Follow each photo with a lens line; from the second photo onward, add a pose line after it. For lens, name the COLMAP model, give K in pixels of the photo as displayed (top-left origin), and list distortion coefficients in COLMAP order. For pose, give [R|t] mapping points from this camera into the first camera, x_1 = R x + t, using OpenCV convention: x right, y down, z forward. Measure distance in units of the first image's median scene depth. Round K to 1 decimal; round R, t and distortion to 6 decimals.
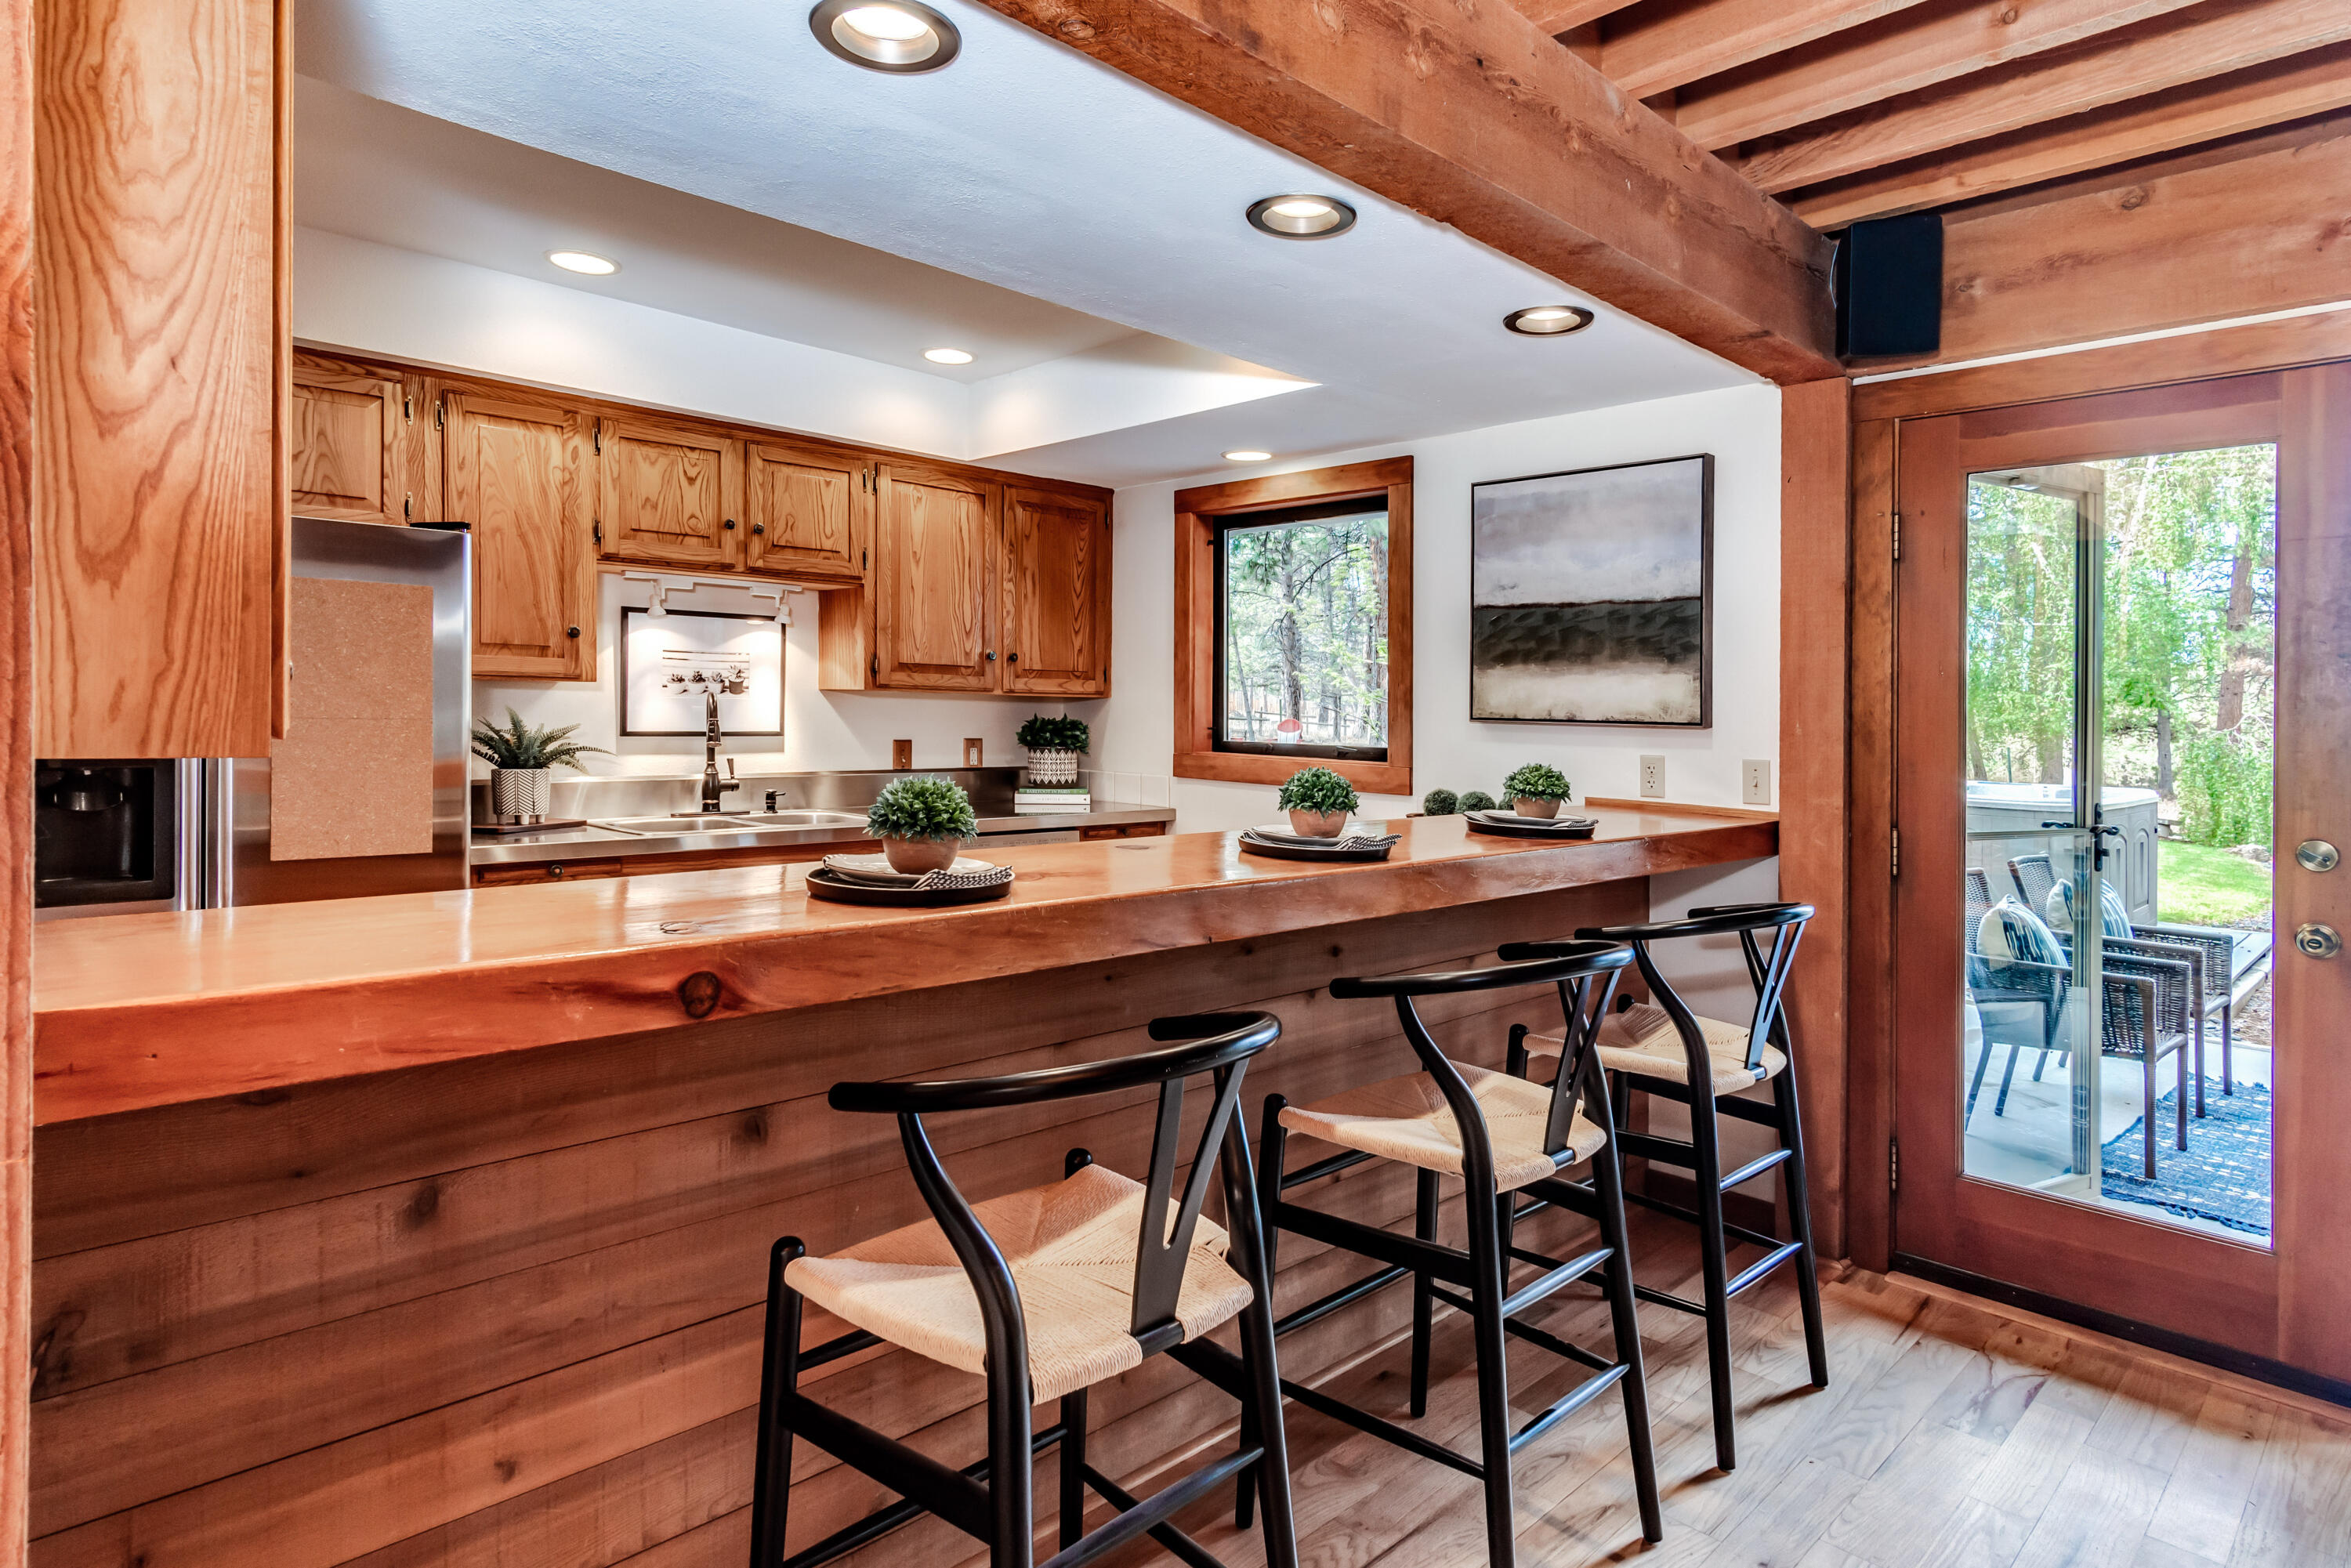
lens RADIAL K [[1271.8, 0, 1175.5], [0, 1271.8, 742.7], [0, 0, 1]] dist [0.002597, 0.000533]
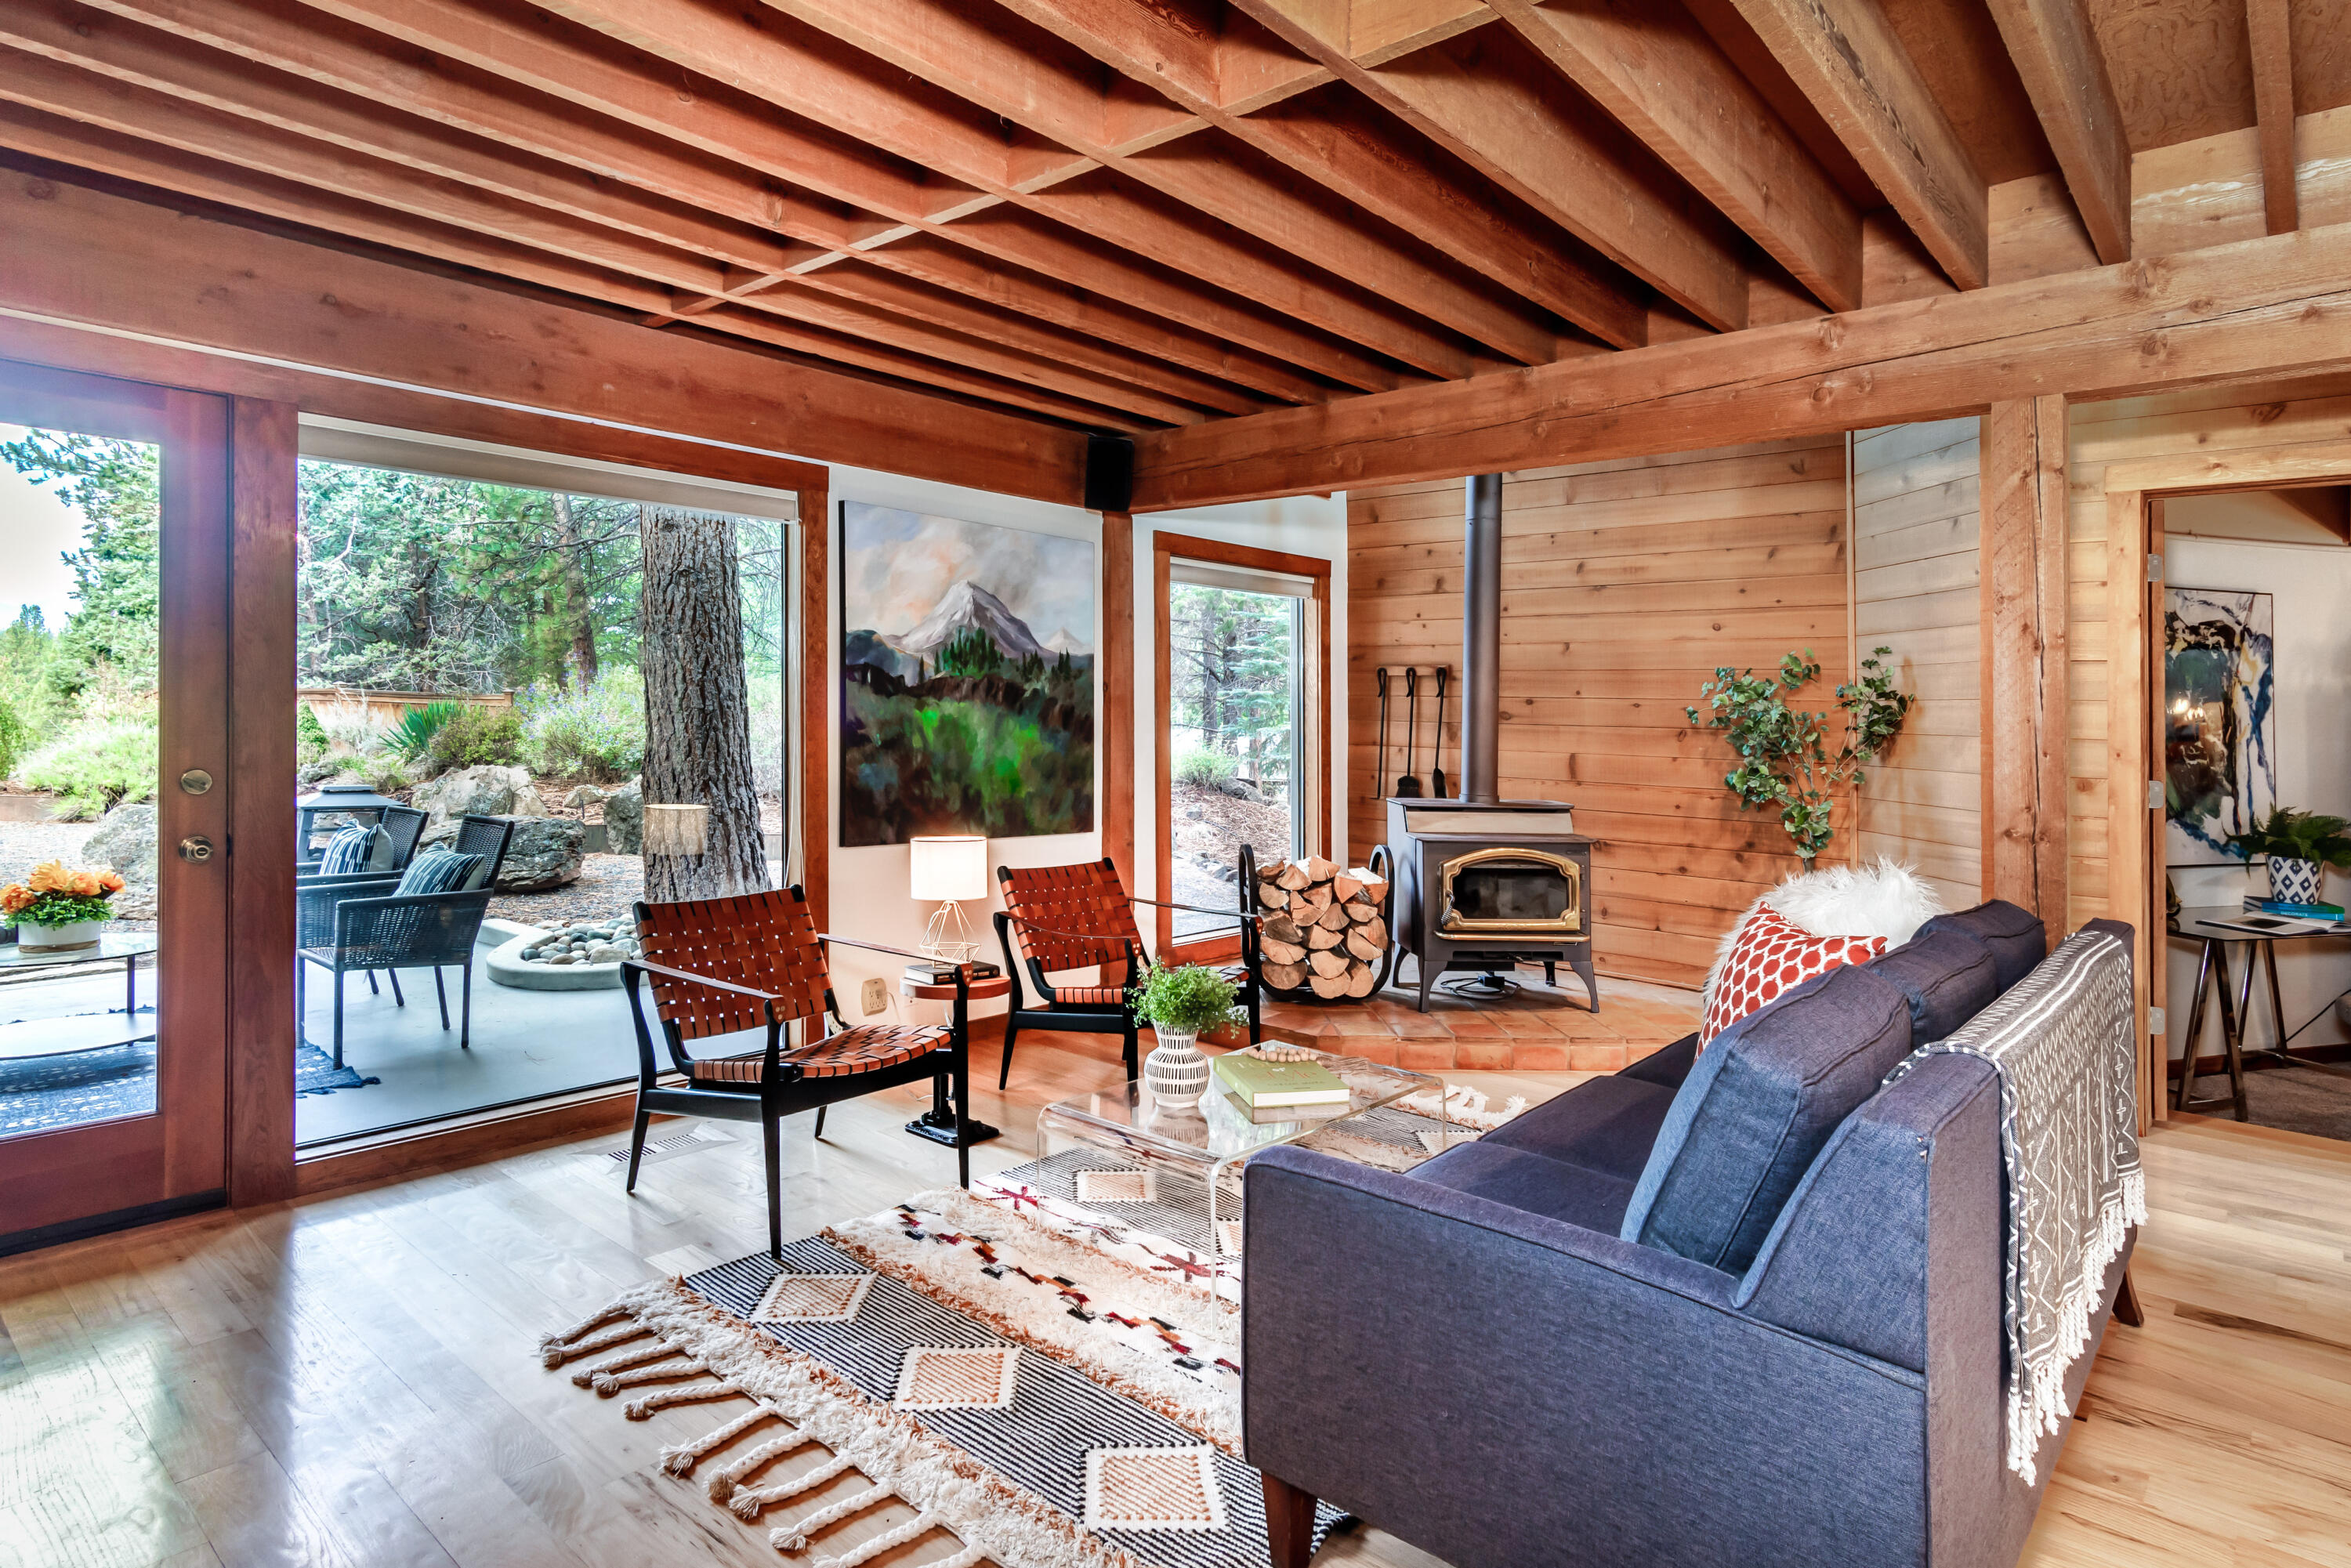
lens RADIAL K [[1278.3, 0, 1171.5], [0, 1278.3, 709.5], [0, 0, 1]] dist [-0.000396, -0.000633]
pose [[-0.071235, -0.018910, 0.997280, -0.288267], [0.003859, 0.999808, 0.019233, -0.002522], [-0.997452, 0.005218, -0.071148, 0.087350]]
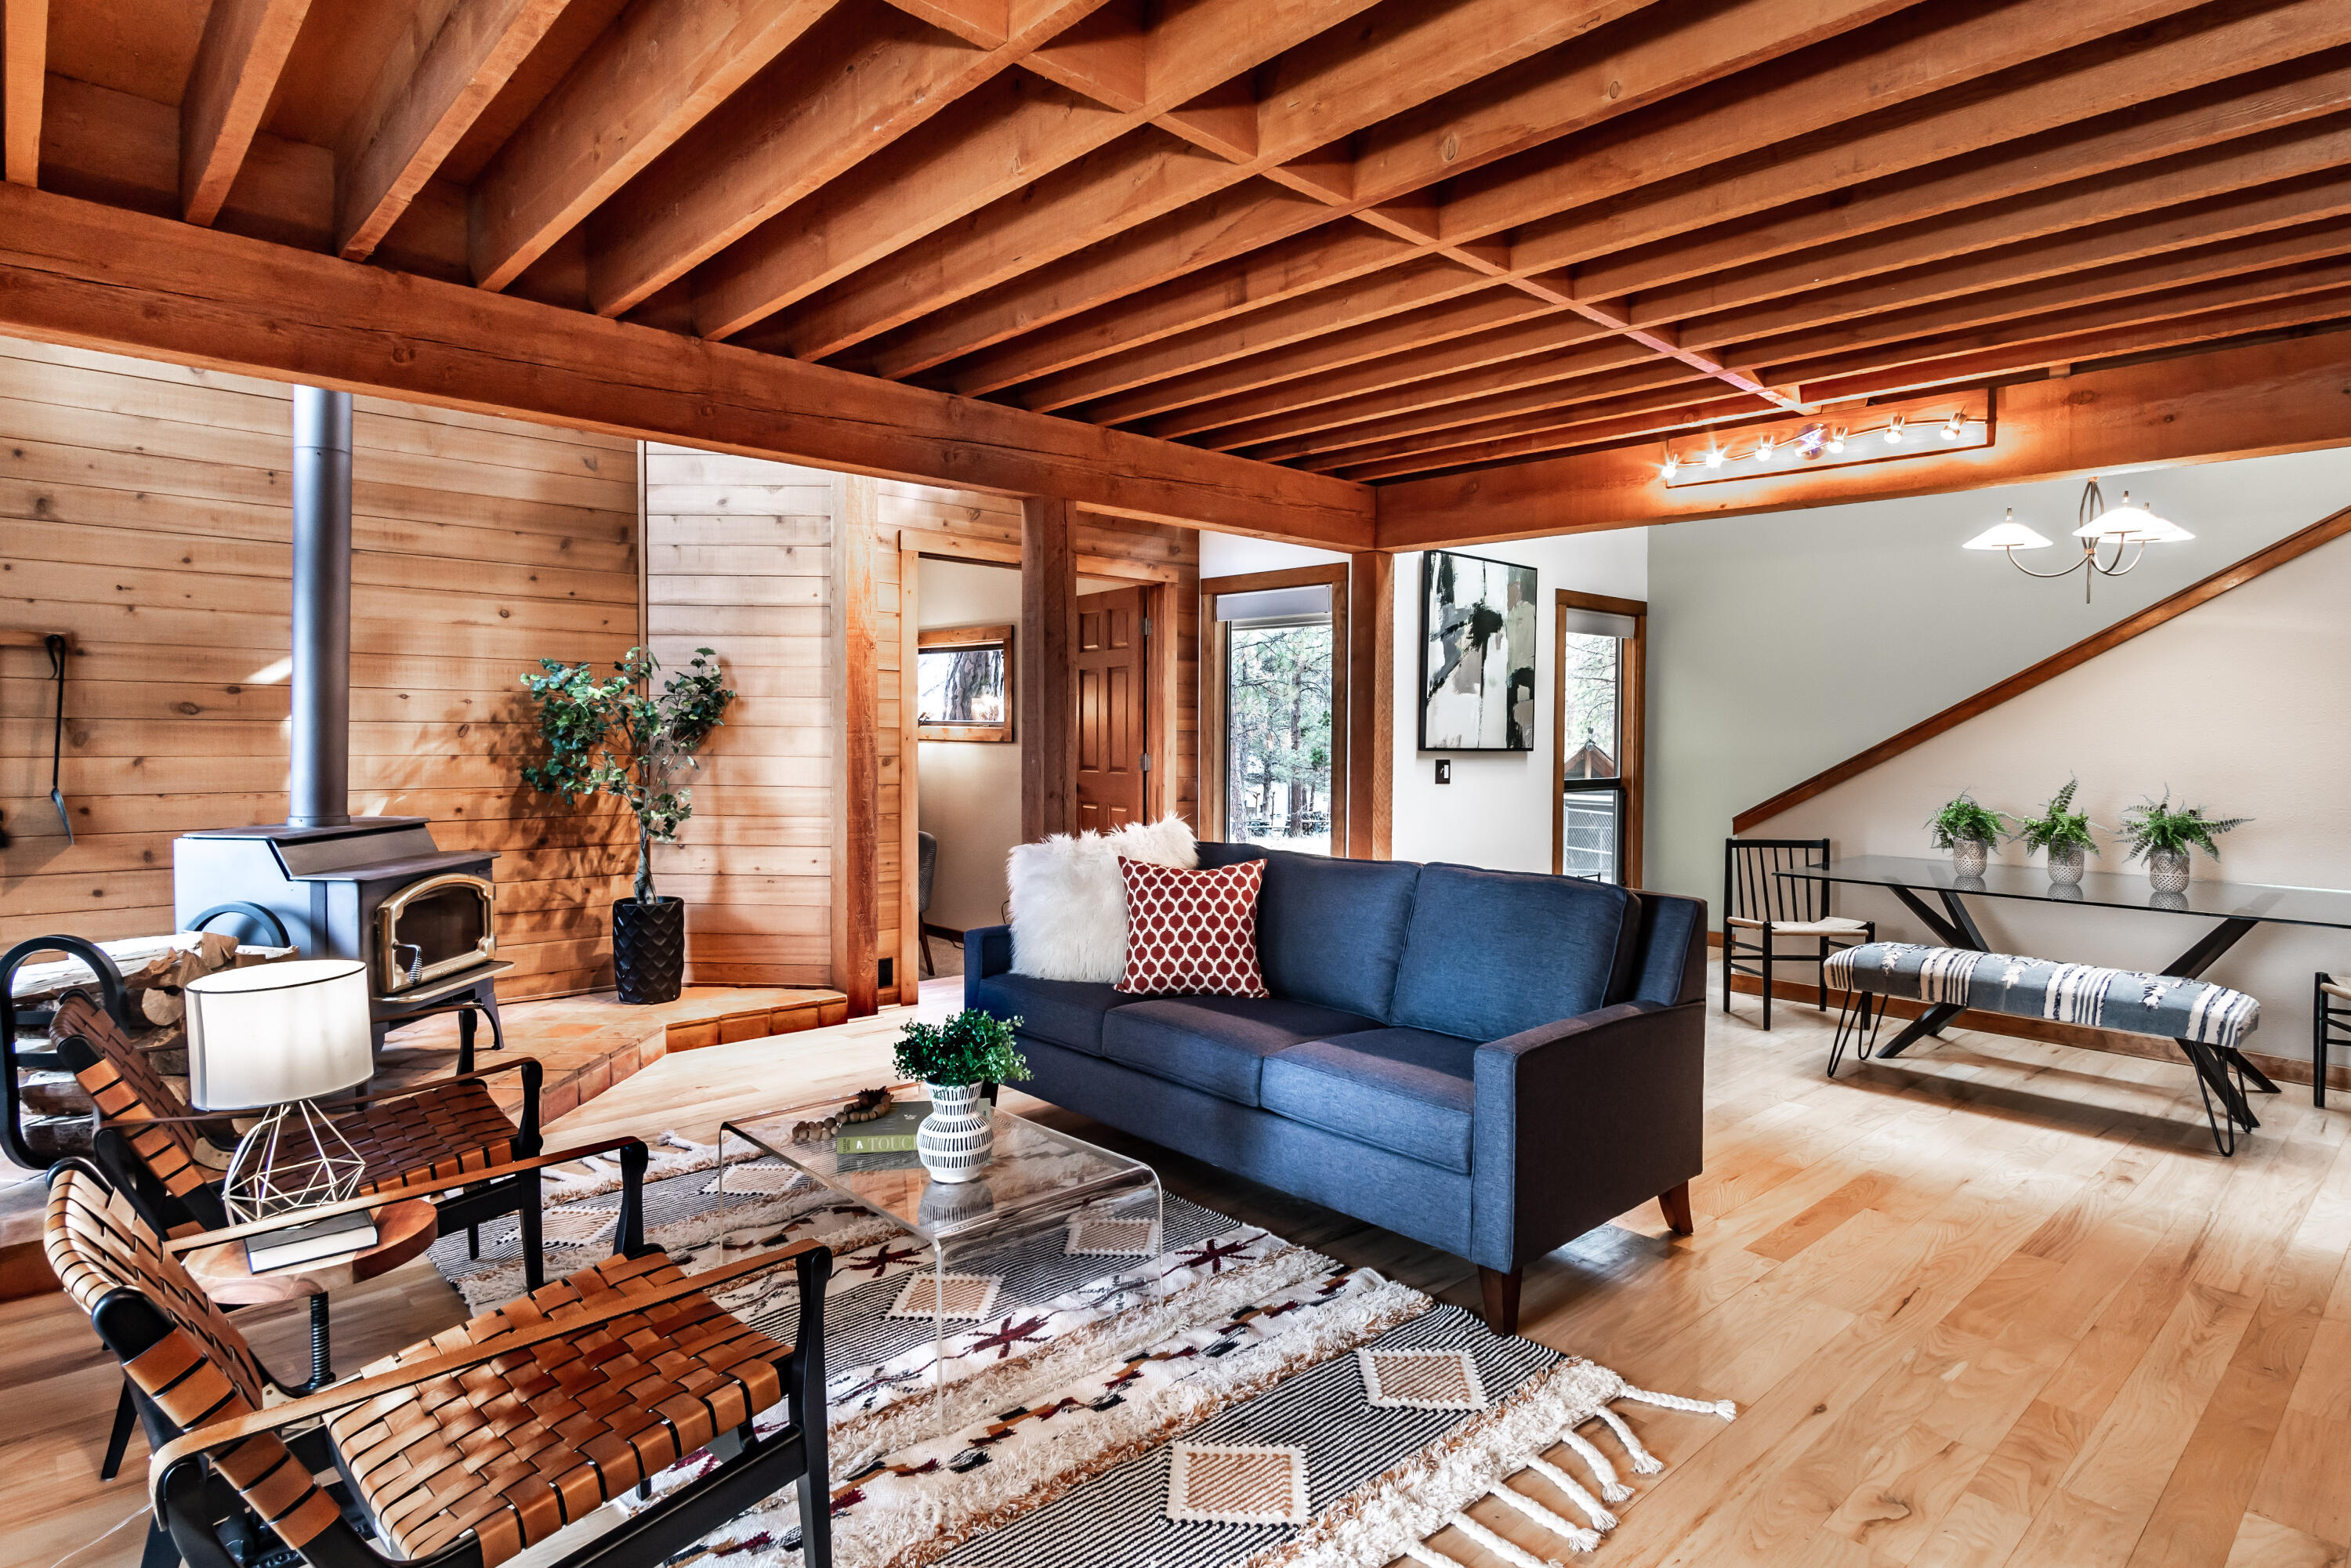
lens RADIAL K [[1271.8, 0, 1175.5], [0, 1271.8, 742.7], [0, 0, 1]] dist [0.002597, 0.000533]
pose [[-0.999167, -0.033990, 0.022587, 0.385522], [-0.033022, 0.998576, 0.041898, -0.009377], [-0.023979, 0.041117, -0.998867, 0.713536]]
